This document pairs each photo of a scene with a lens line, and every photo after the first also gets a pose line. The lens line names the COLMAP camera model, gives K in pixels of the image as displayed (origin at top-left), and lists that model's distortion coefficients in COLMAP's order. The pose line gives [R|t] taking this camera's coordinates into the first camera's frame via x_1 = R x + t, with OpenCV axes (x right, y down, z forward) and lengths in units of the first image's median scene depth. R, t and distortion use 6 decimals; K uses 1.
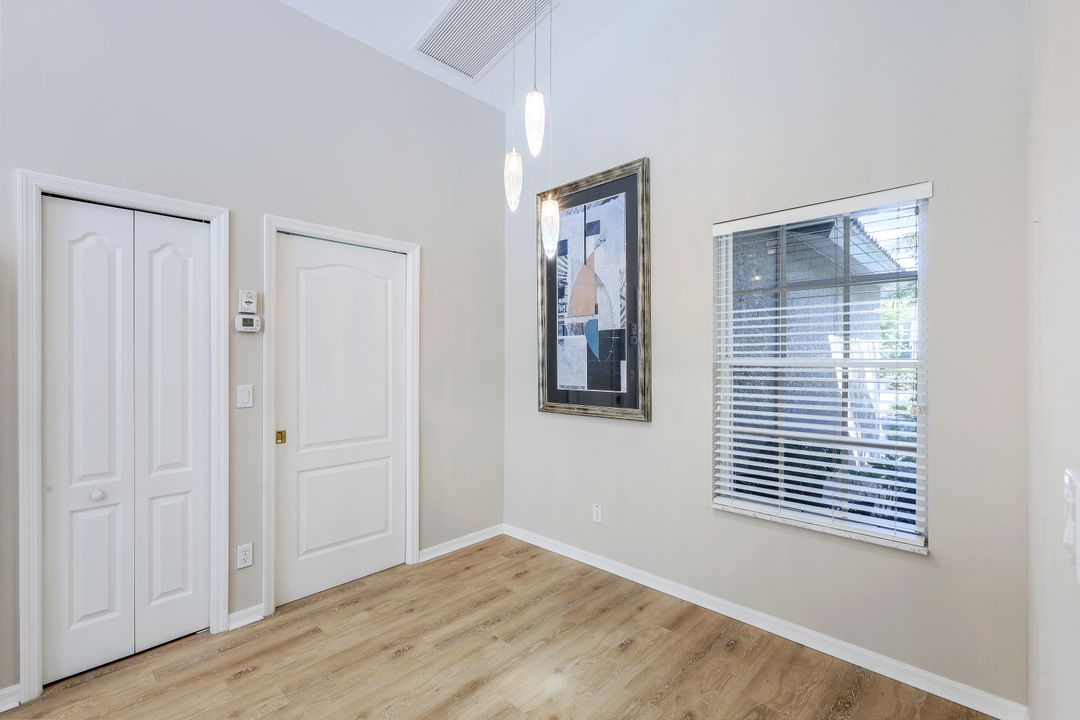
lens RADIAL K [[479.6, 0, 542.6], [0, 479.6, 362.3], [0, 0, 1]] dist [-0.003204, 0.000900]
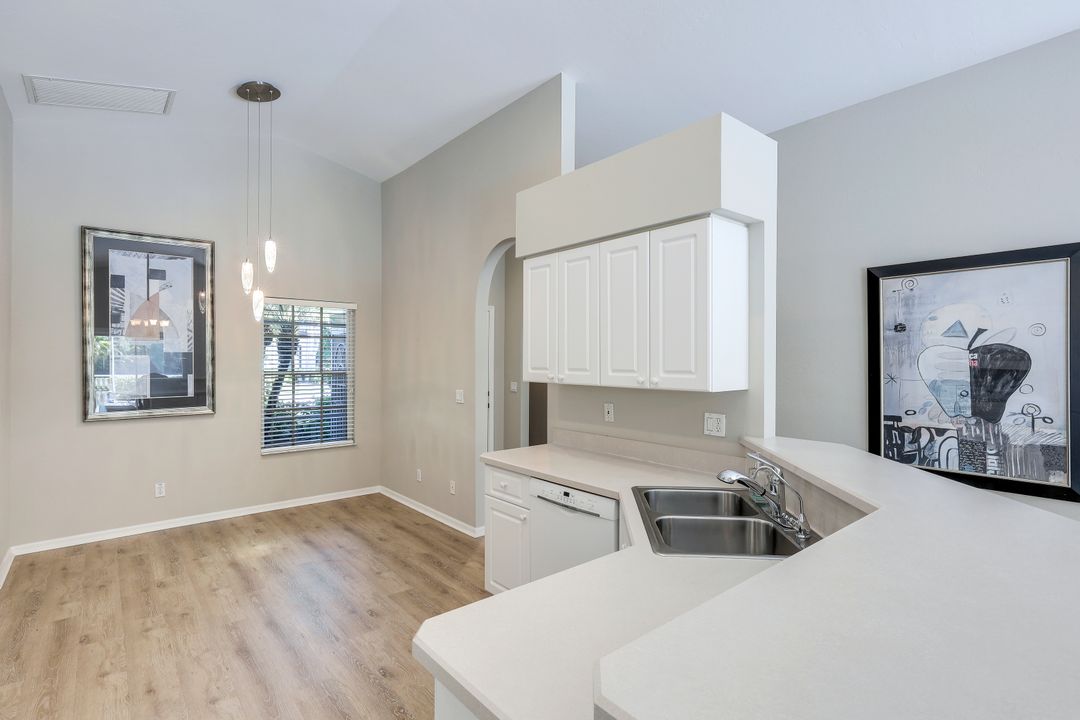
lens RADIAL K [[517.0, 0, 543.4], [0, 517.0, 359.1], [0, 0, 1]] dist [0.001528, 0.000134]
pose [[0.105197, -0.001422, 0.994450, -1.269272], [0.002798, 0.999995, 0.001134, -0.048023], [-0.994447, 0.002663, 0.105200, -0.217491]]
